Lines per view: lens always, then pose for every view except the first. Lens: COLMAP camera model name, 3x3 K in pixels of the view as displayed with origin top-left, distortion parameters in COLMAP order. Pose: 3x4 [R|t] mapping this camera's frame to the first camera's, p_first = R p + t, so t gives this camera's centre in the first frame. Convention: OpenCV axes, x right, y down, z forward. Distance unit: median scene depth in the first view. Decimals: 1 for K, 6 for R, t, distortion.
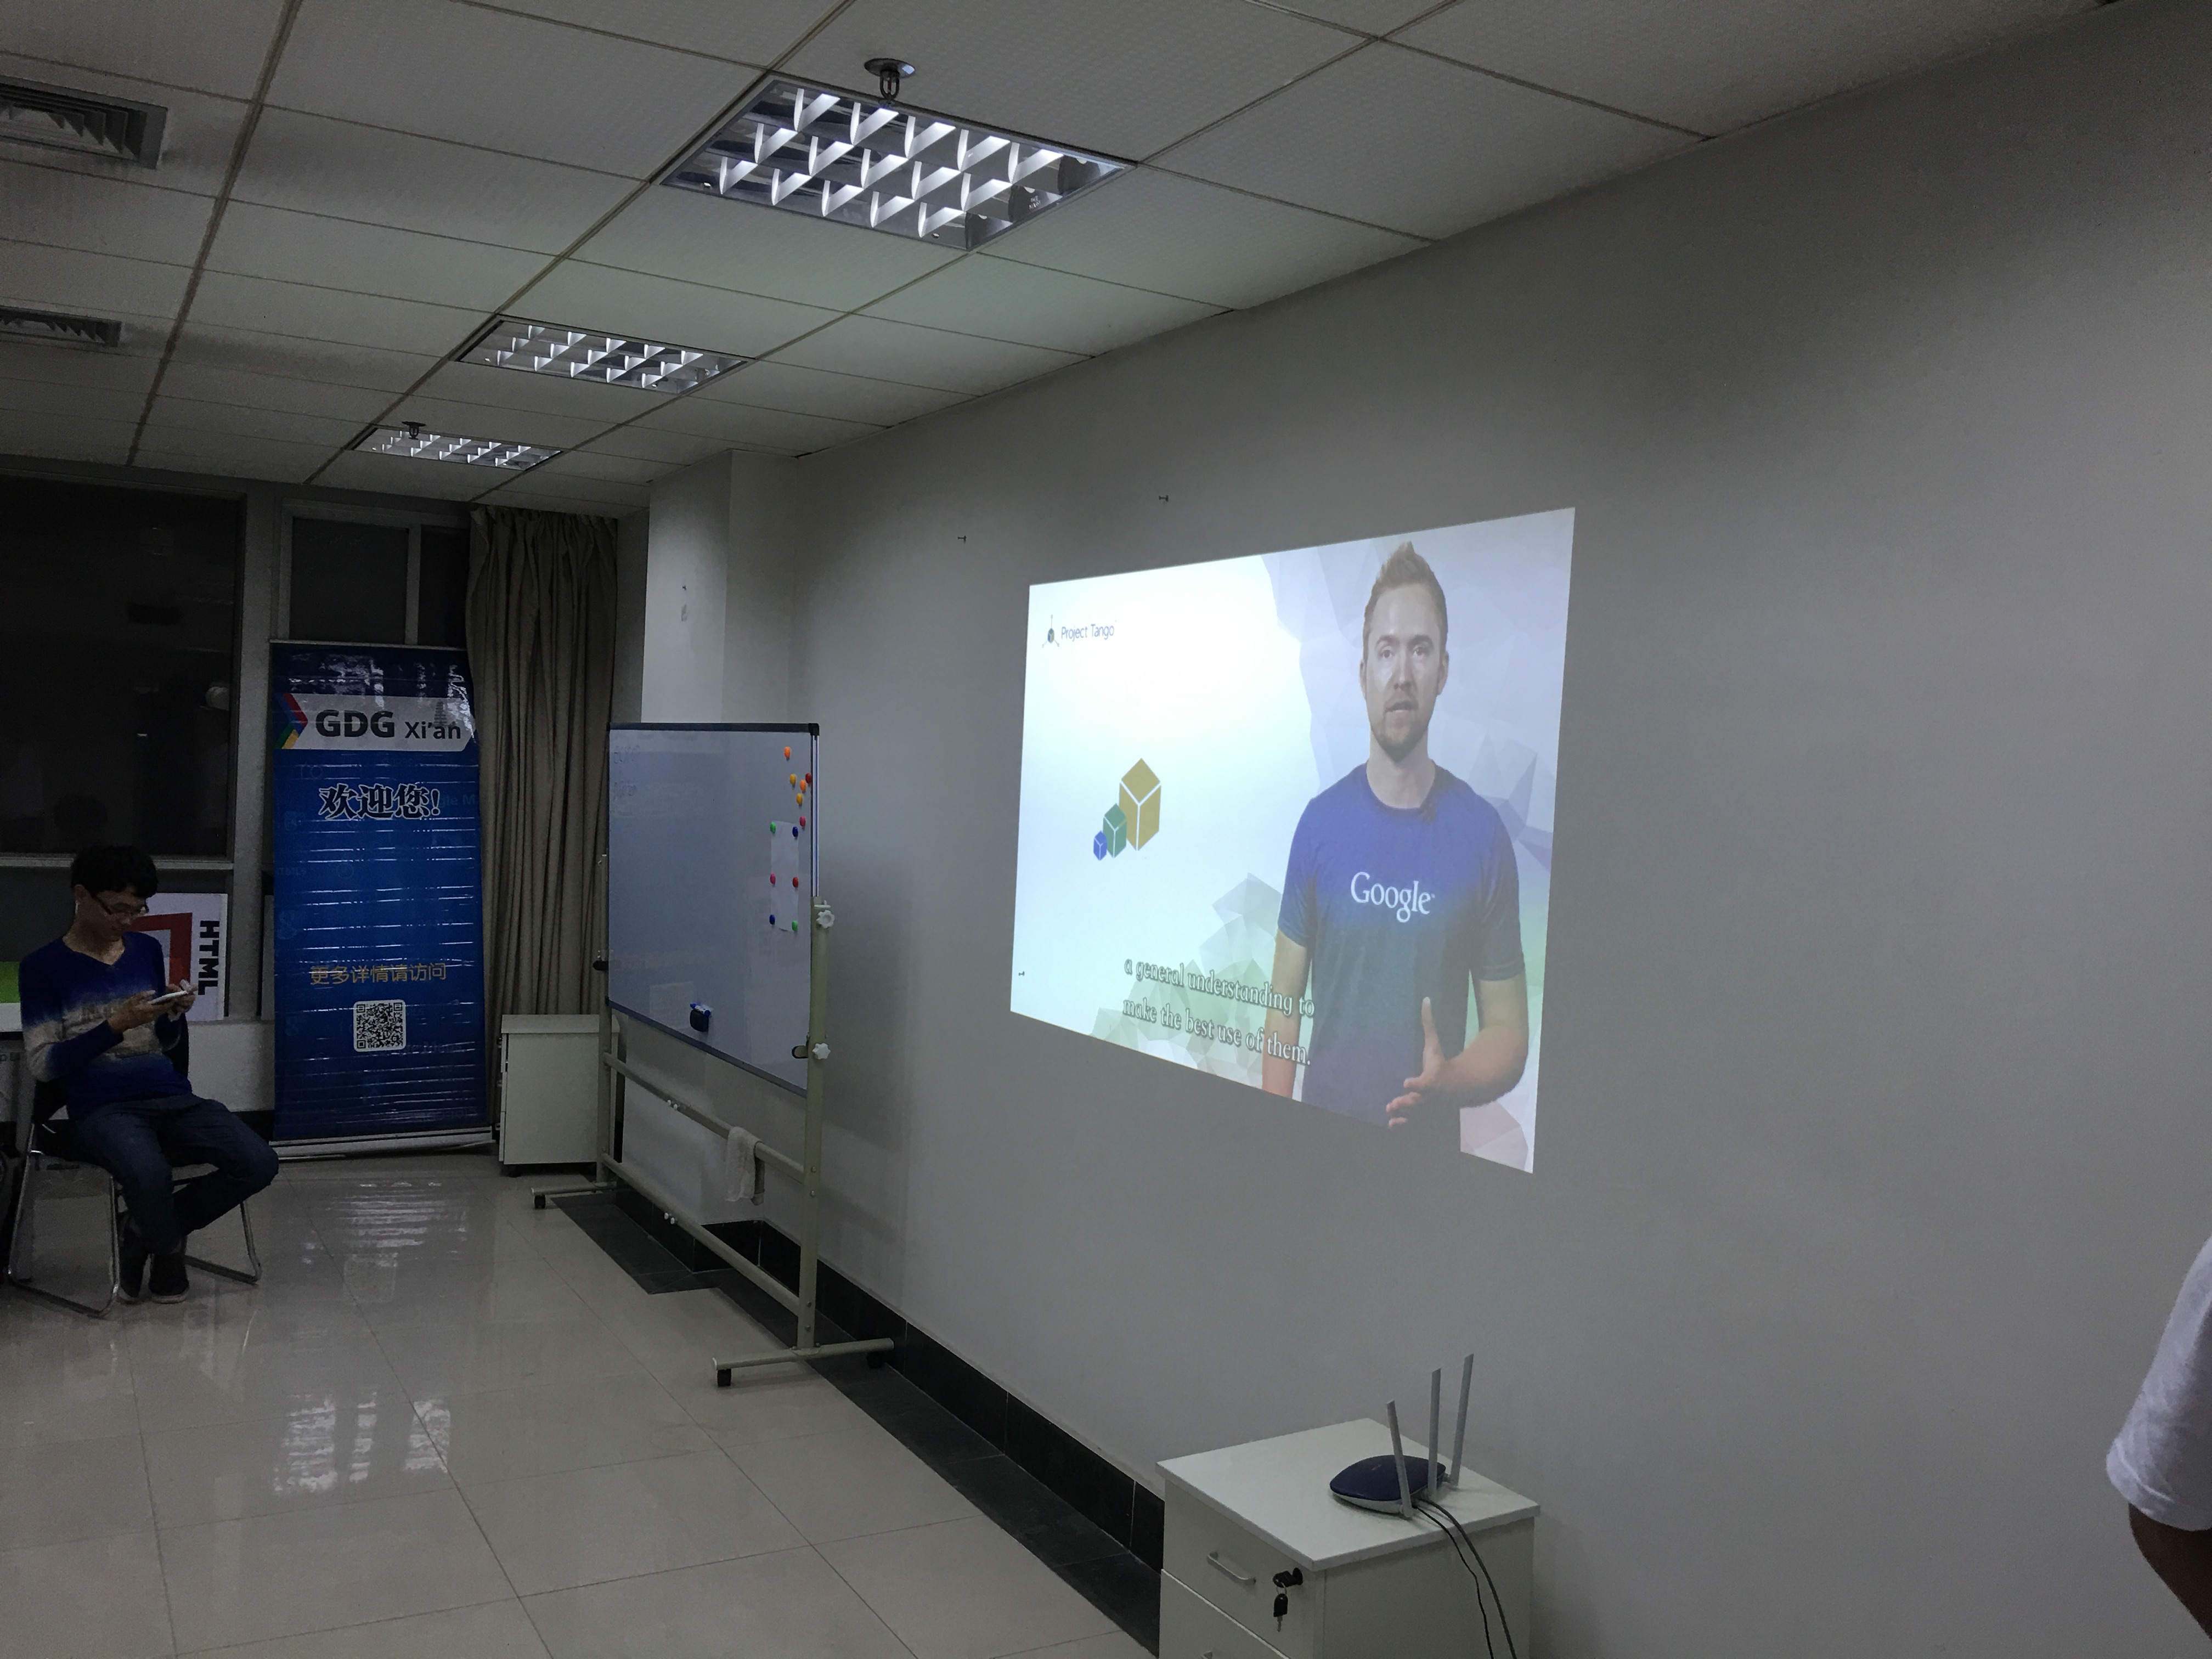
lens RADIAL K [[1866.4, 0, 1094.9], [0, 1866.4, 817.9], [0, 0, 1]] dist [0.072527, -0.111822]
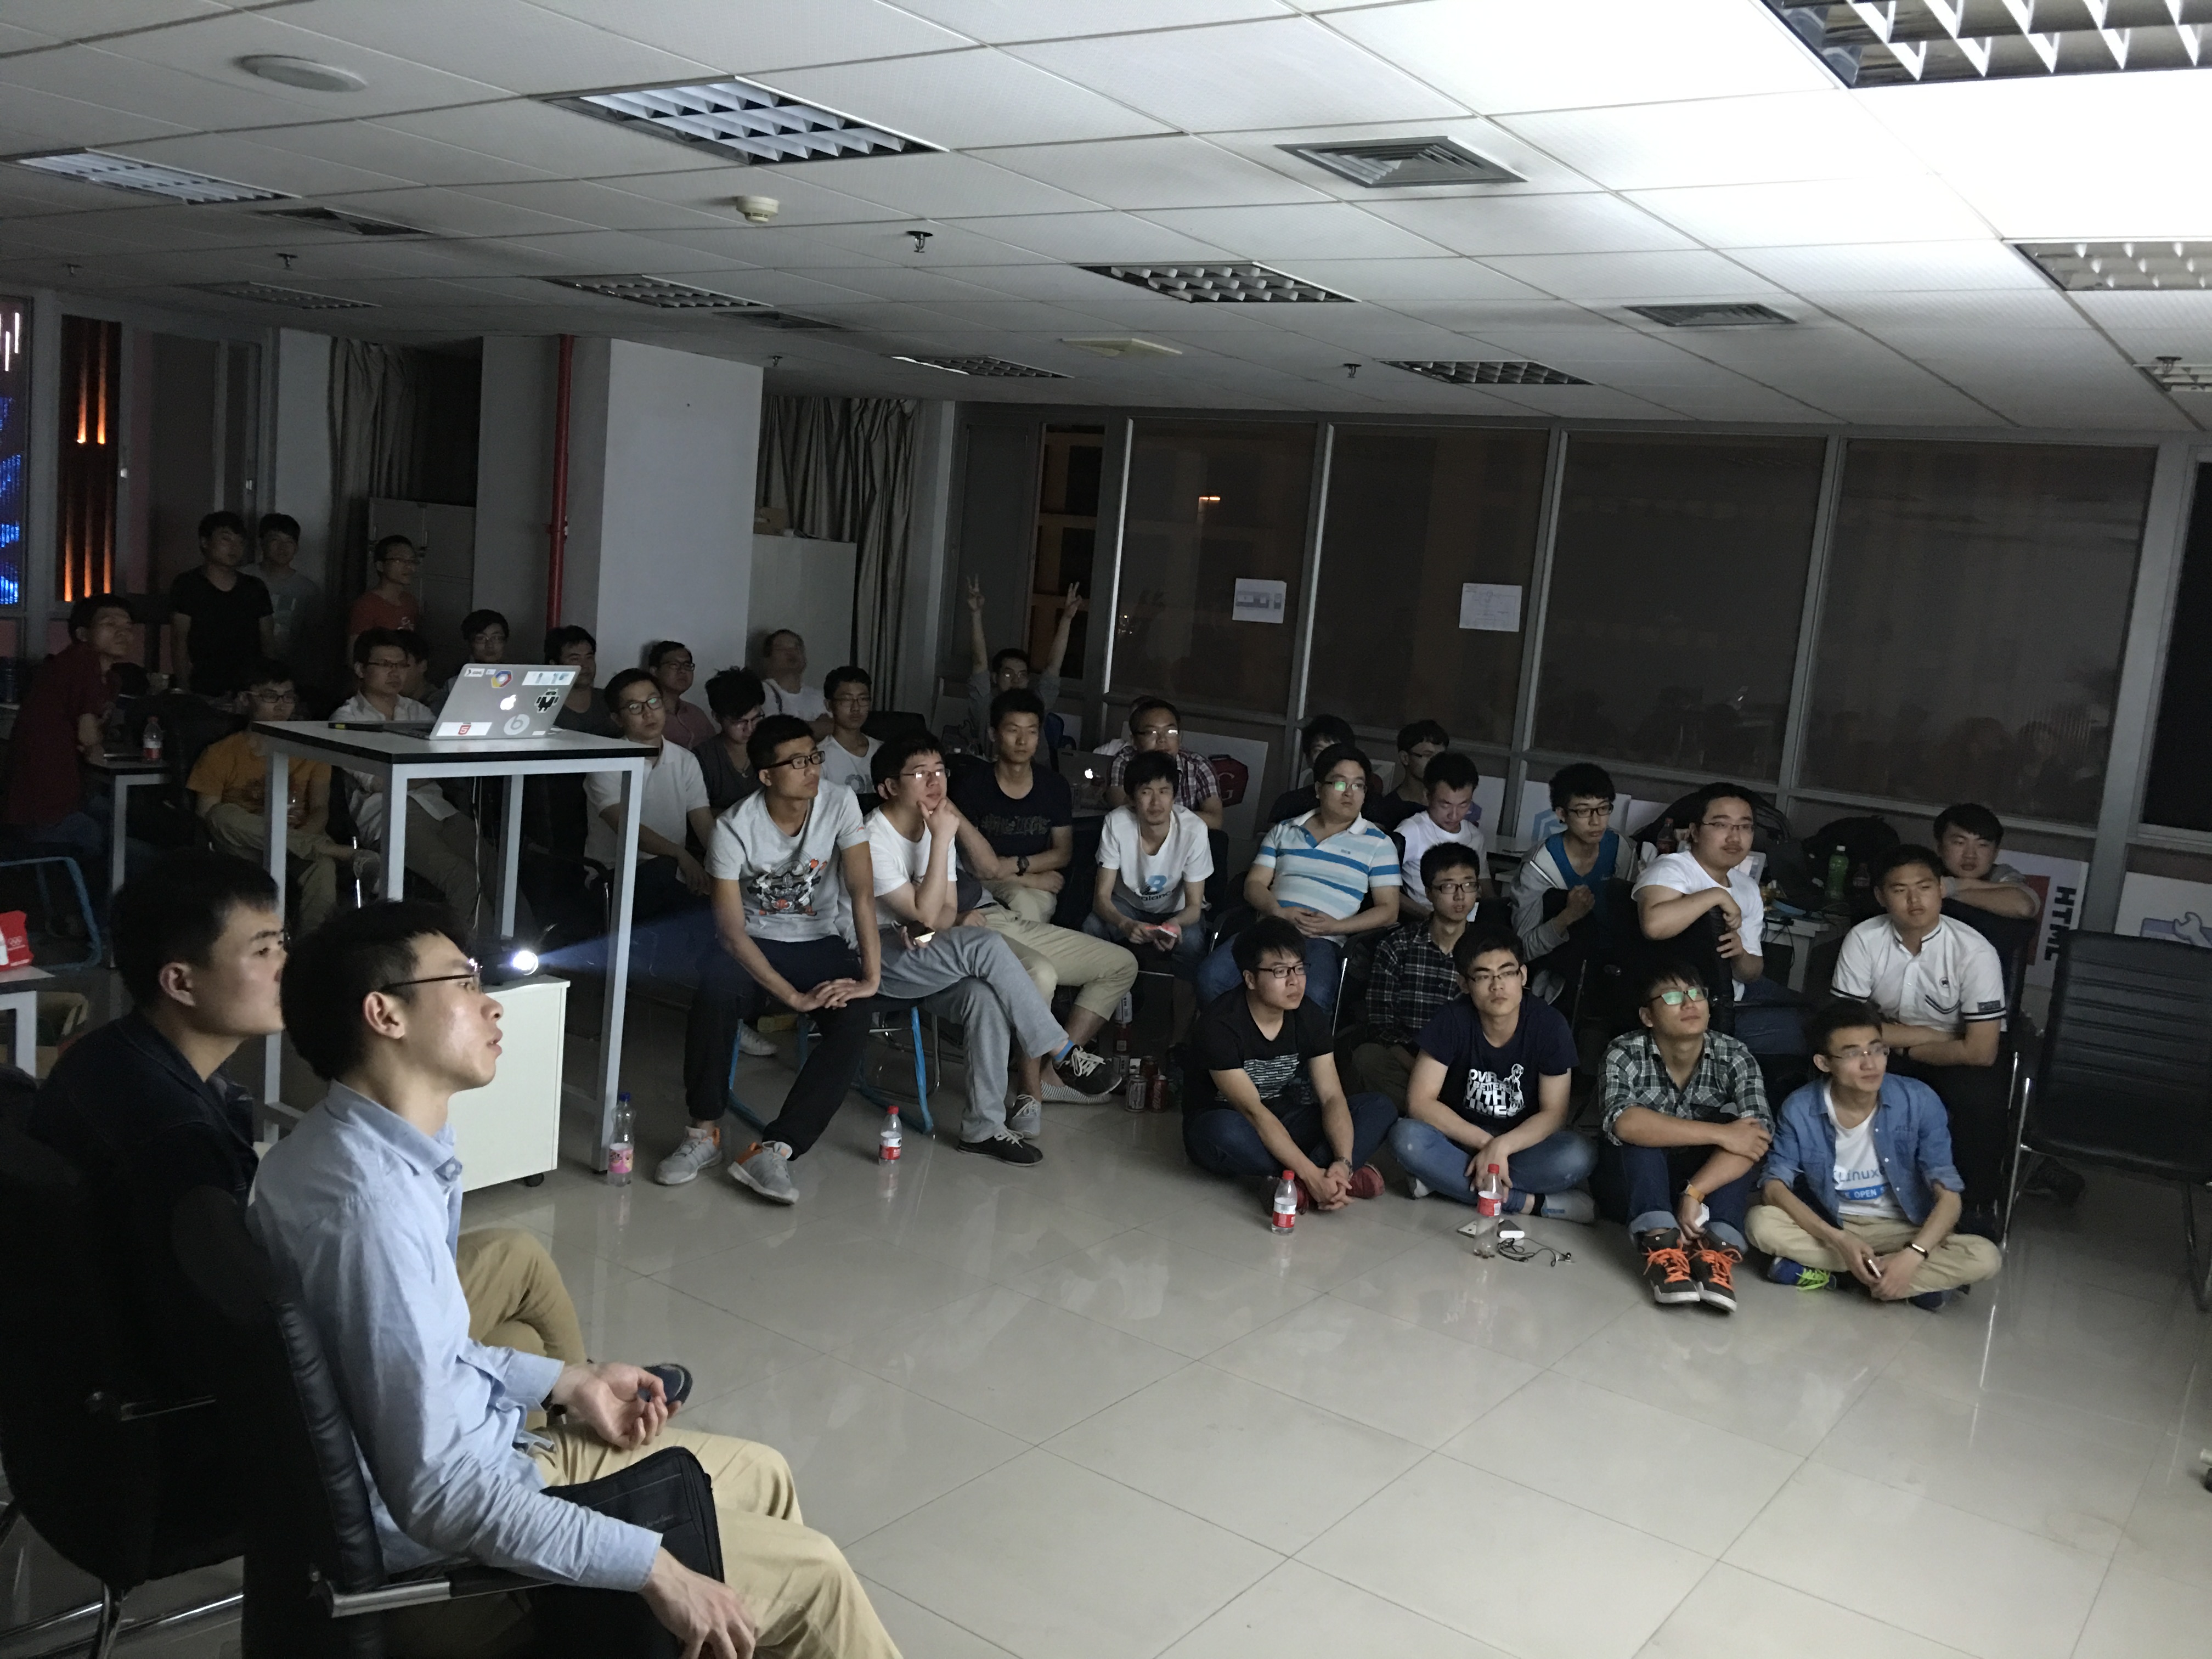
lens RADIAL K [[1866.4, 0, 1100.1], [0, 1866.4, 826.2], [0, 0, 1]] dist [0.072527, -0.111822]
pose [[0.419350, 0.112398, -0.900840, 0.202398], [-0.094735, 0.992306, 0.079710, -0.007839], [0.902868, 0.051914, 0.426772, 0.124200]]
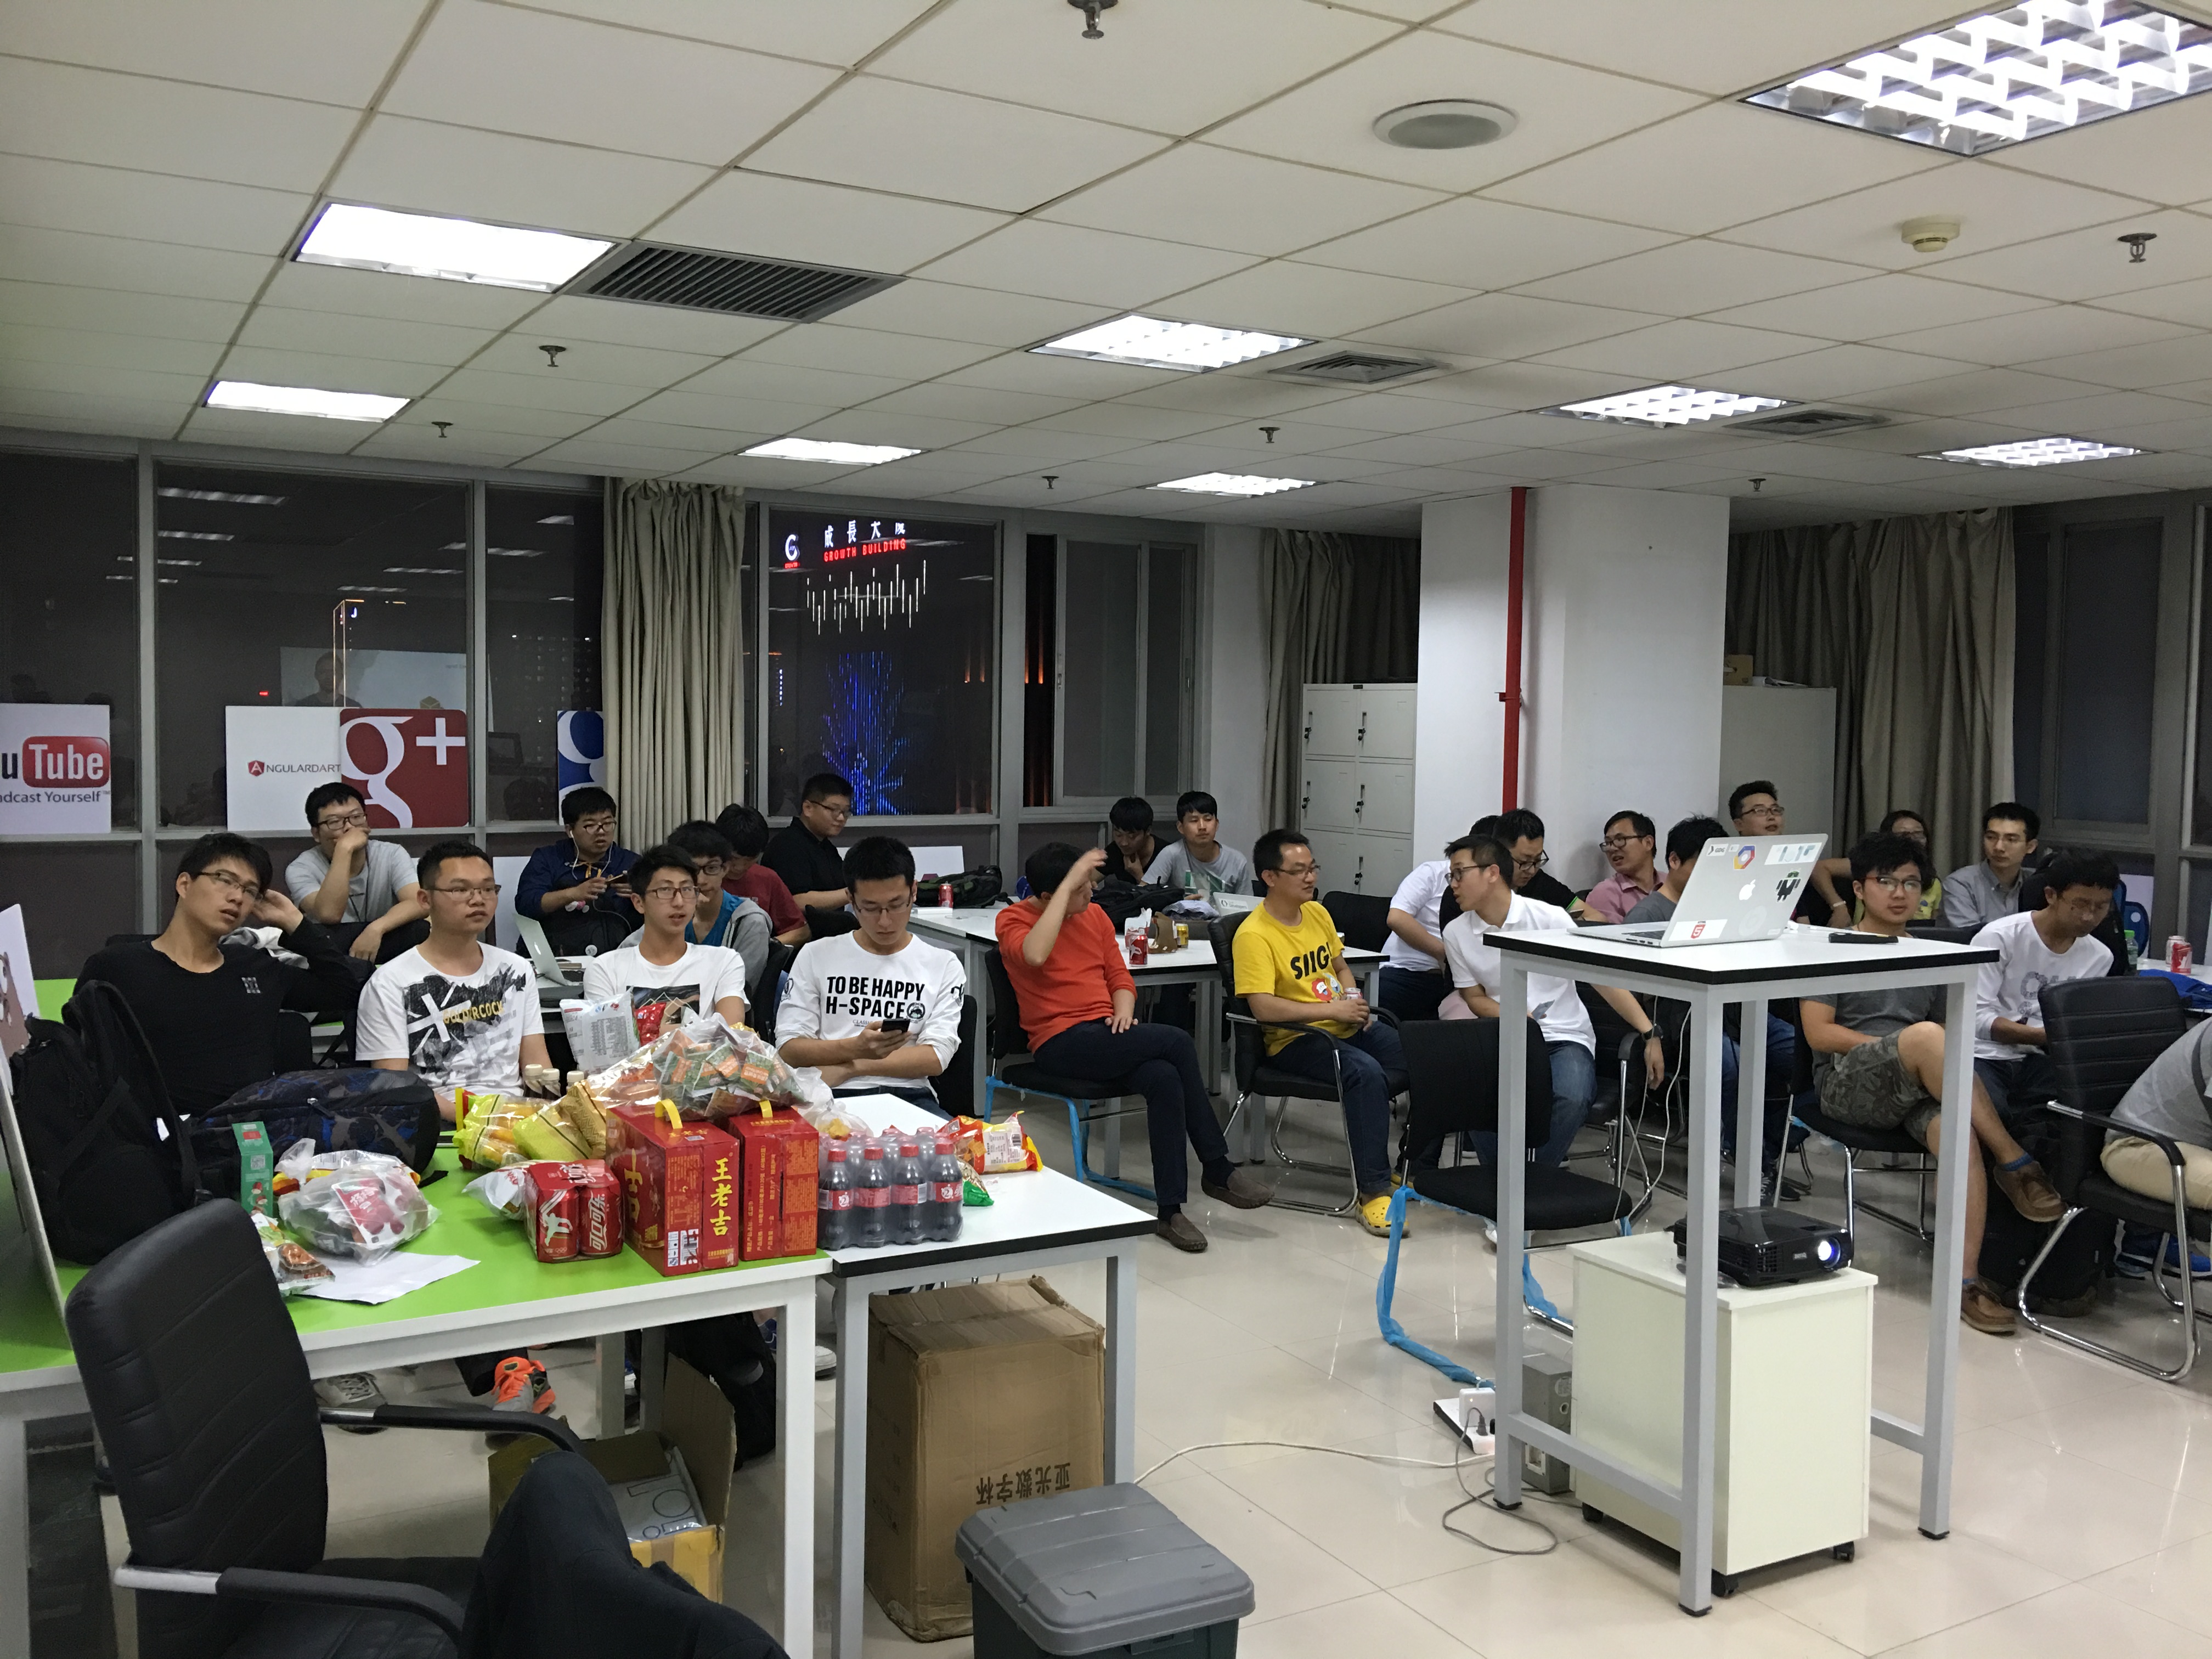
lens RADIAL K [[1866.4, 0, 1083.1], [0, 1866.4, 812.0], [0, 0, 1]] dist [0.072527, -0.111822]
pose [[0.006992, 0.005347, -0.999961, 0.051402], [-0.038419, 0.999249, 0.005075, 0.002026], [0.999237, 0.038382, 0.007192, 0.060625]]
